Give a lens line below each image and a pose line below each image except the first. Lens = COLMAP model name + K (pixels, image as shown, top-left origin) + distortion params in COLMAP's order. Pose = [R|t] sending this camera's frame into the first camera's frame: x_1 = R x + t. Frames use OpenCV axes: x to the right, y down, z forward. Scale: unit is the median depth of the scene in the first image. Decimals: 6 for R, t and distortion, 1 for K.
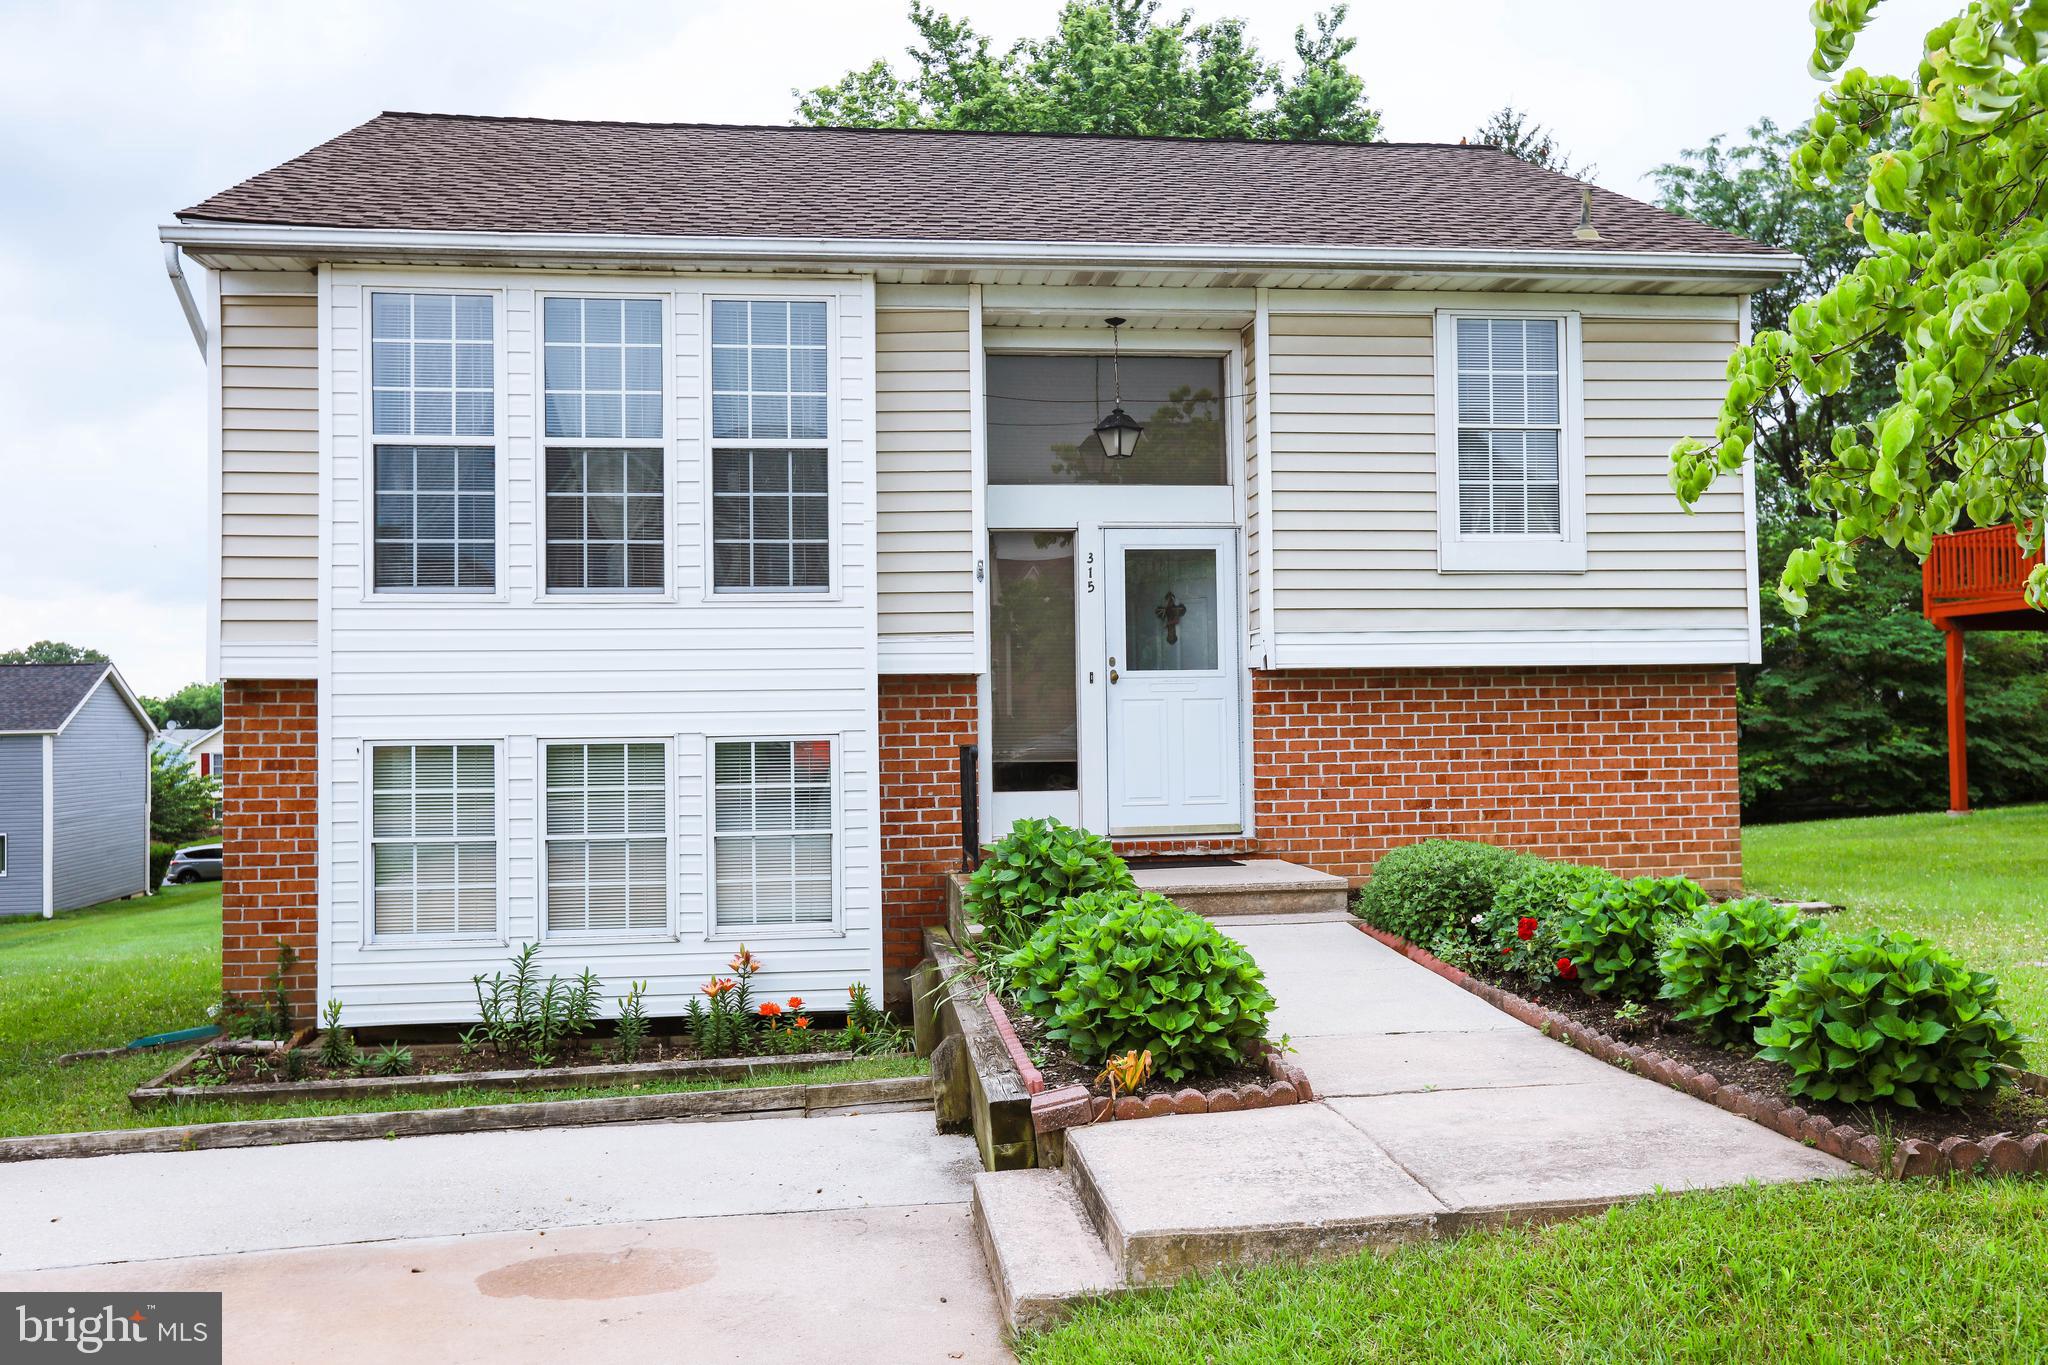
lens RADIAL K [[1572.2, 0, 1026.4], [0, 1572.2, 671.1], [0, 0, 1]] dist [-0.002409, 0.004388]
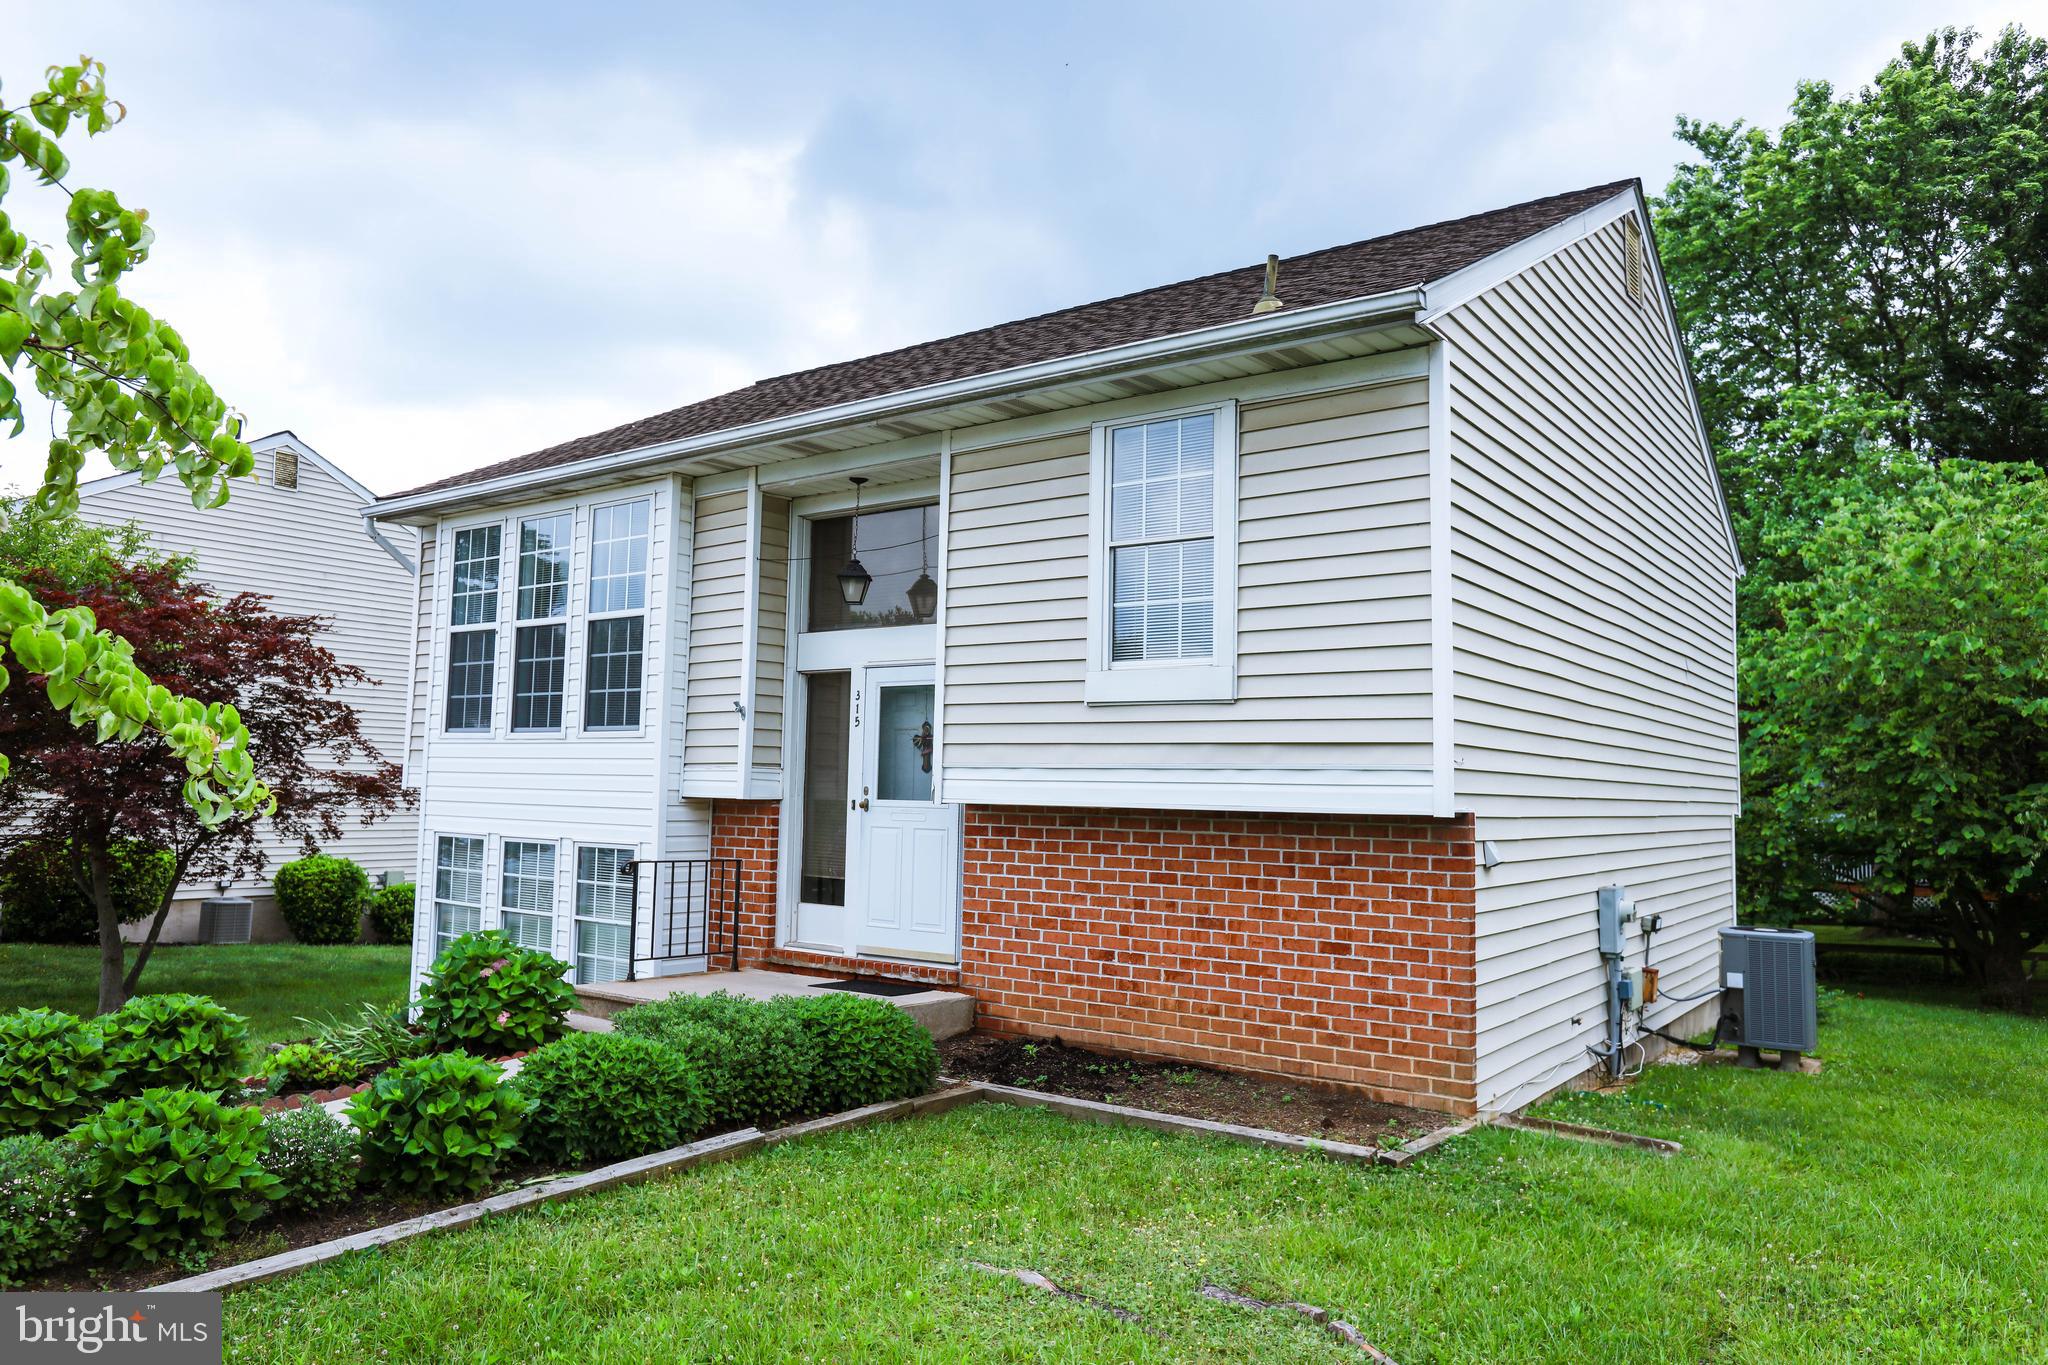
lens RADIAL K [[1368.7, 0, 1026.7], [0, 1368.7, 696.7], [0, 0, 1]] dist [-0.012598, -0.004777]
pose [[0.734777, -0.020323, -0.678005, 0.765653], [-0.018957, 0.998545, -0.050475, -0.025228], [0.678044, 0.049941, 0.733323, 0.375496]]
